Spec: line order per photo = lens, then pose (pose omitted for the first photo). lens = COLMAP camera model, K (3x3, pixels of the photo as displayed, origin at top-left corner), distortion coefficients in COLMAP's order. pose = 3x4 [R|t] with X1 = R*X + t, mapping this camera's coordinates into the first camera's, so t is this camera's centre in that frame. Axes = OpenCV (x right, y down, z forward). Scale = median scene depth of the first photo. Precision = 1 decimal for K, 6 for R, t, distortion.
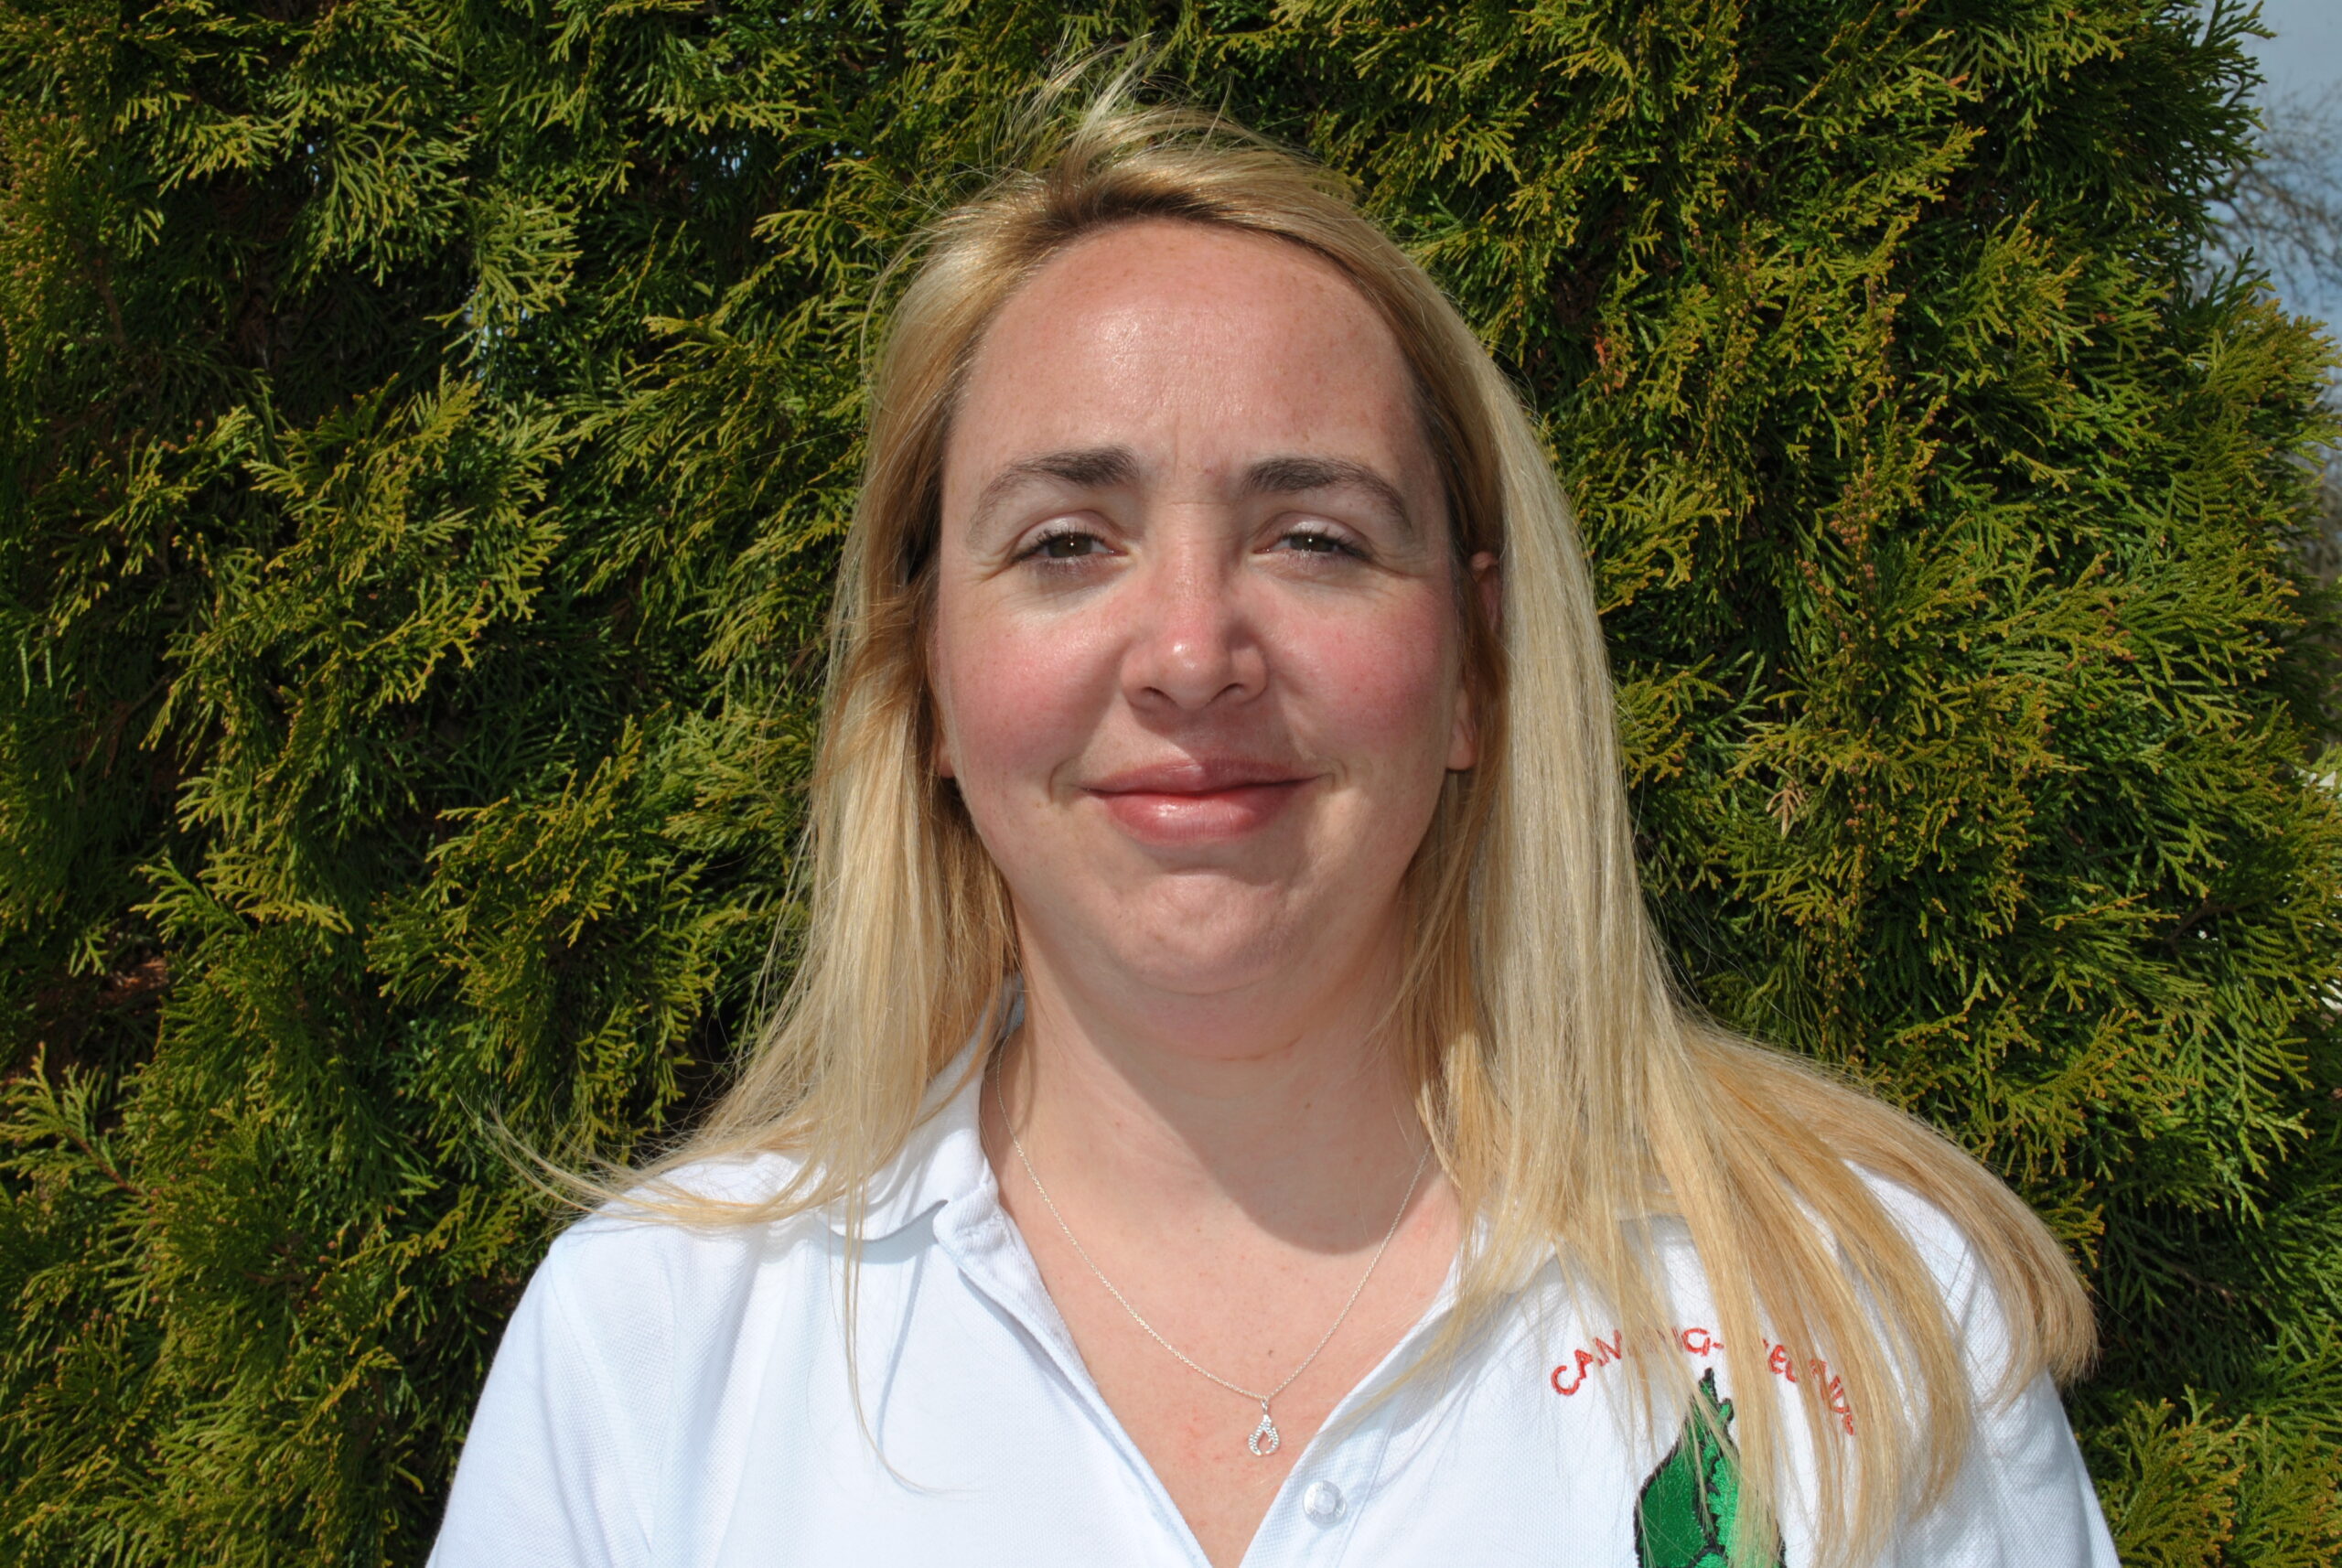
lens RADIAL K [[3028.2, 0, 1149.1], [0, 3028.2, 777.3], [0, 0, 1]] dist [-0.038381, 0.000000]
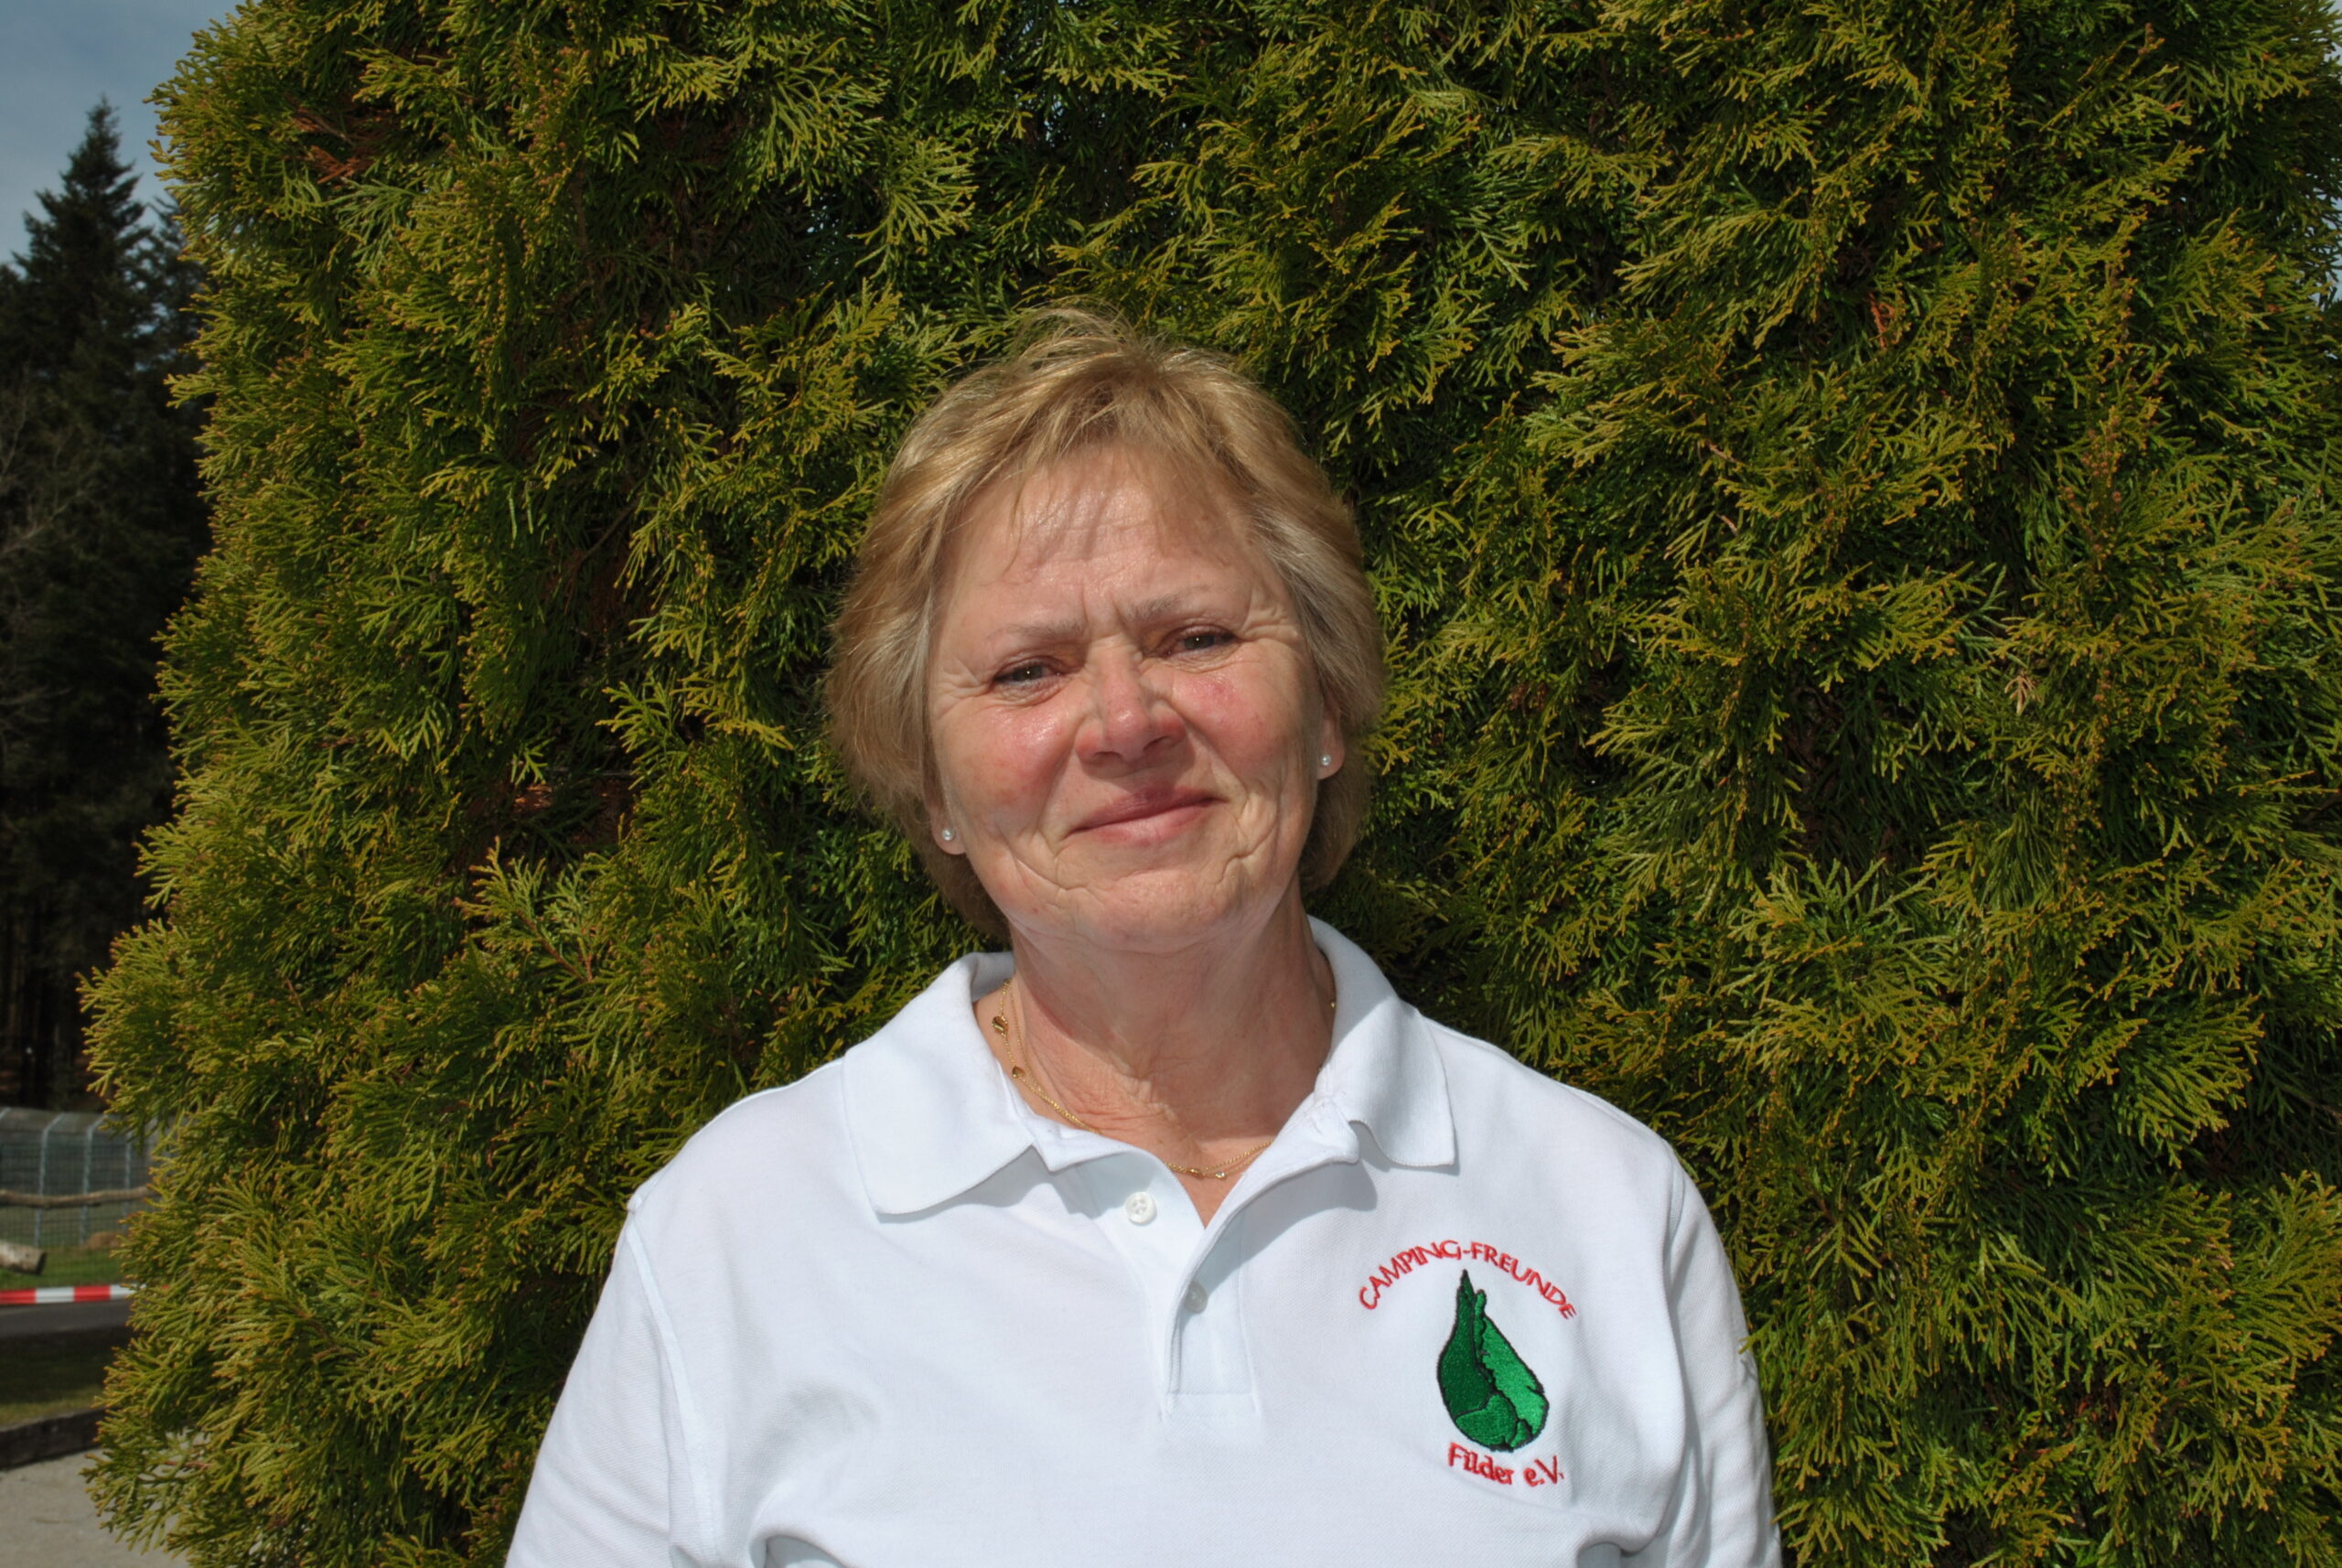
lens RADIAL K [[3101.3, 0, 1105.0], [0, 3101.3, 812.1], [0, 0, 1]] dist [-0.041151, 0.000000]
pose [[0.998599, 0.045374, 0.027227, -0.171220], [-0.045879, 0.998781, 0.018218, 0.047578], [-0.026367, -0.019441, 0.999463, -0.223182]]
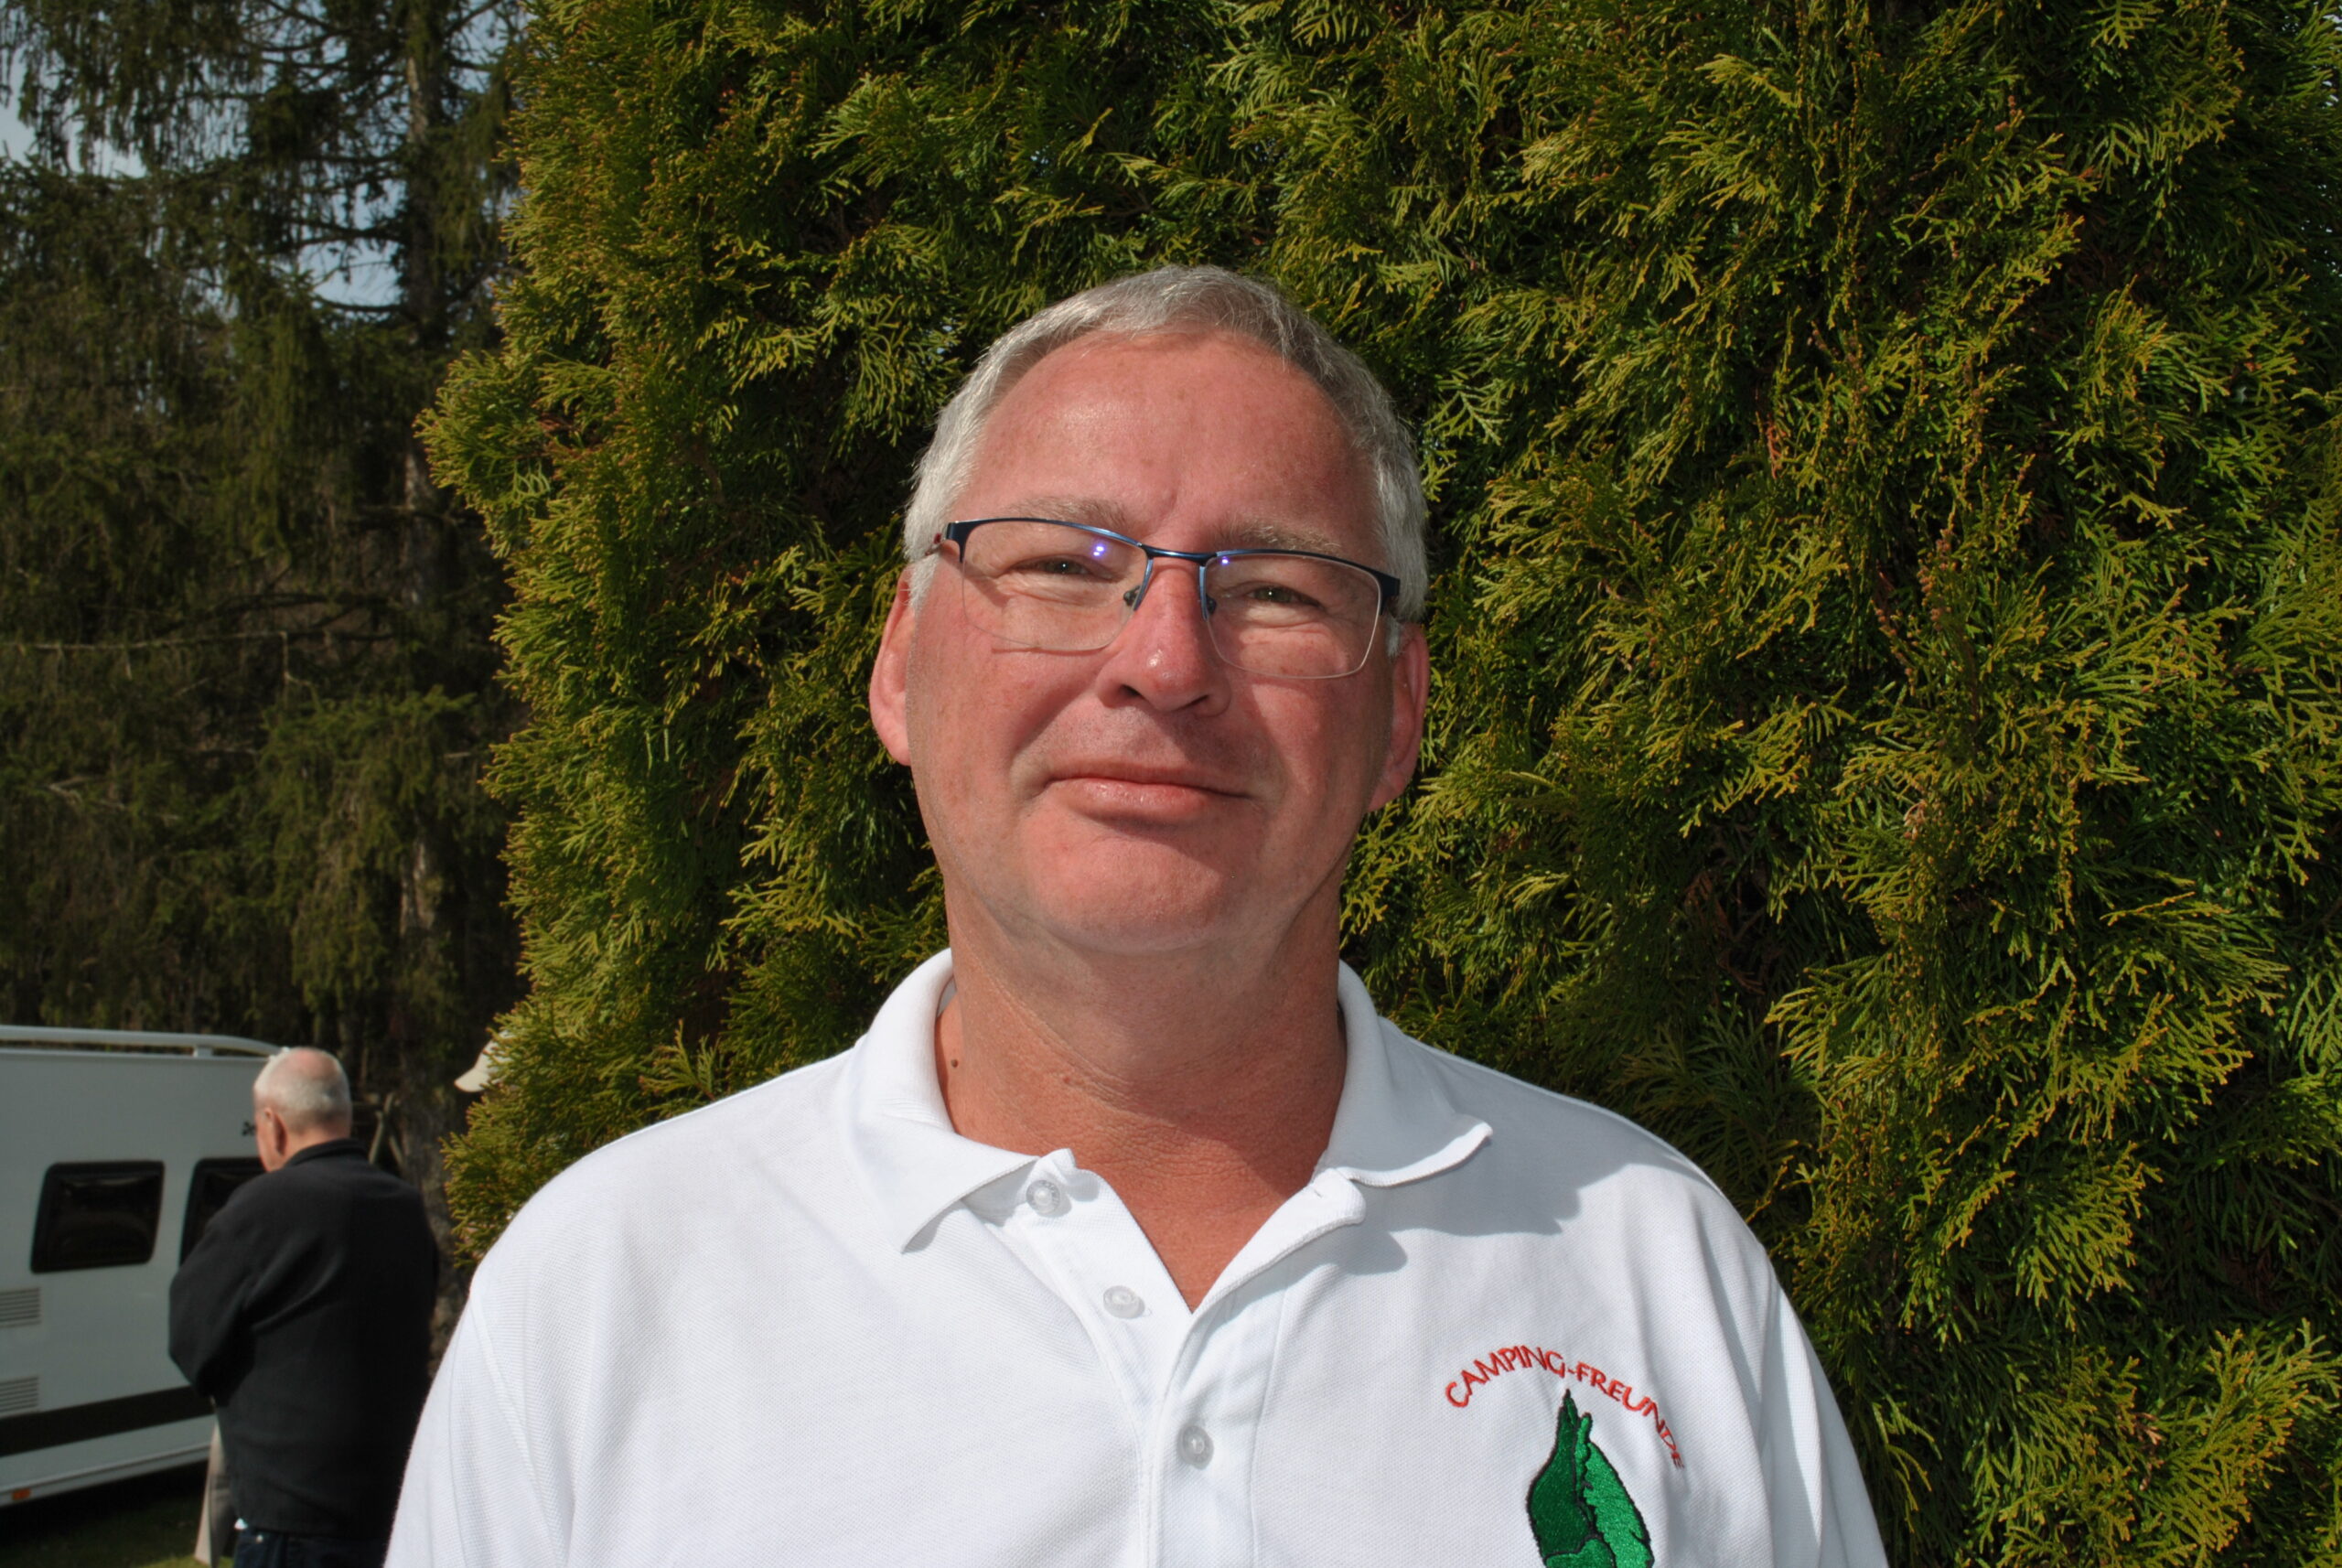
lens RADIAL K [[2520.3, 0, 1156.8], [0, 2520.3, 777.9], [0, 0, 1]] dist [-0.052055, 0.000000]
pose [[0.949842, -0.036658, -0.310573, 0.203333], [0.037051, 0.999303, -0.004637, -0.008895], [0.310526, -0.007103, 0.950538, -0.015599]]
